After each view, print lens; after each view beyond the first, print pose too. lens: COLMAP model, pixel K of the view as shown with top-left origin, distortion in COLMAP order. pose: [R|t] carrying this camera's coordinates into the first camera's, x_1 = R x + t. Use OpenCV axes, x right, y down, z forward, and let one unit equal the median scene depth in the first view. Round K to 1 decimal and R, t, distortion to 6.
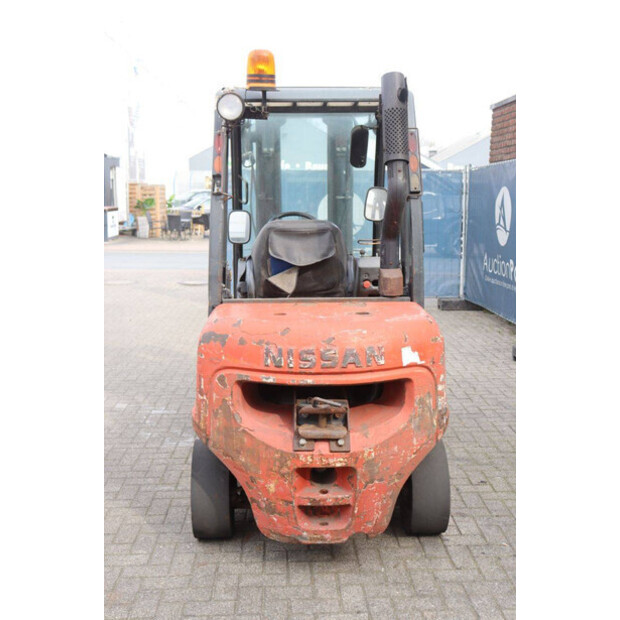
lens RADIAL K [[727.7, 0, 306.1], [0, 727.7, 311.5], [0, 0, 1]] dist [-0.003492, 0.000000]
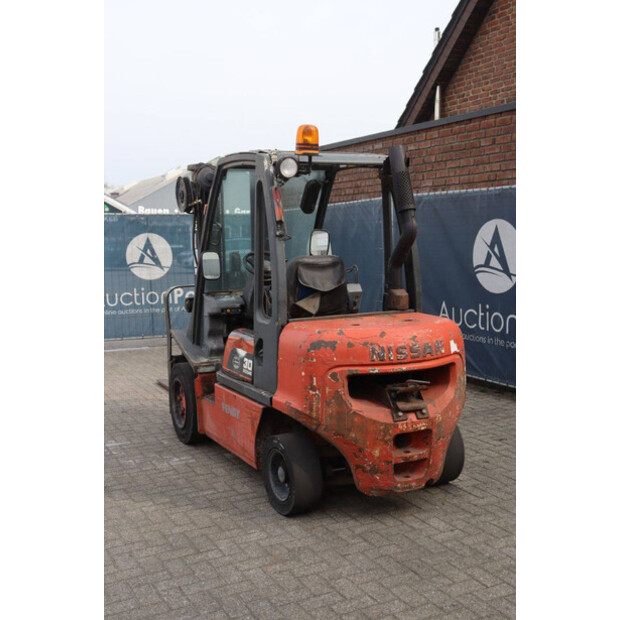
lens RADIAL K [[751.1, 0, 312.1], [0, 751.1, 311.0], [0, 0, 1]] dist [0.032560, 0.000000]
pose [[0.908115, -0.058208, 0.414655, -0.706953], [0.083932, 0.995496, -0.044070, 0.033661], [-0.410222, 0.074823, 0.908911, -0.221125]]
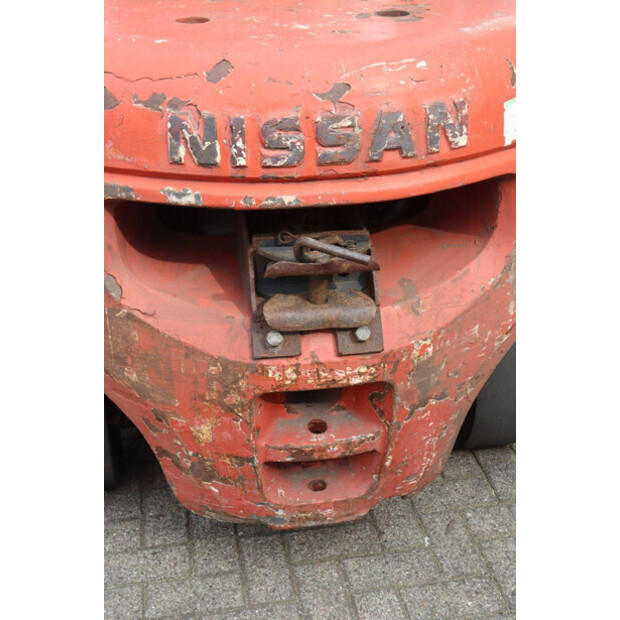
lens RADIAL K [[892.4, 0, 307.5], [0, 892.4, 312.6], [0, 0, 1]] dist [0.036417, 0.000000]
pose [[0.990429, -0.063843, 0.122371, -0.046726], [0.020883, 0.945700, 0.324369, -0.003461], [-0.136436, -0.318709, 0.937982, 0.499568]]
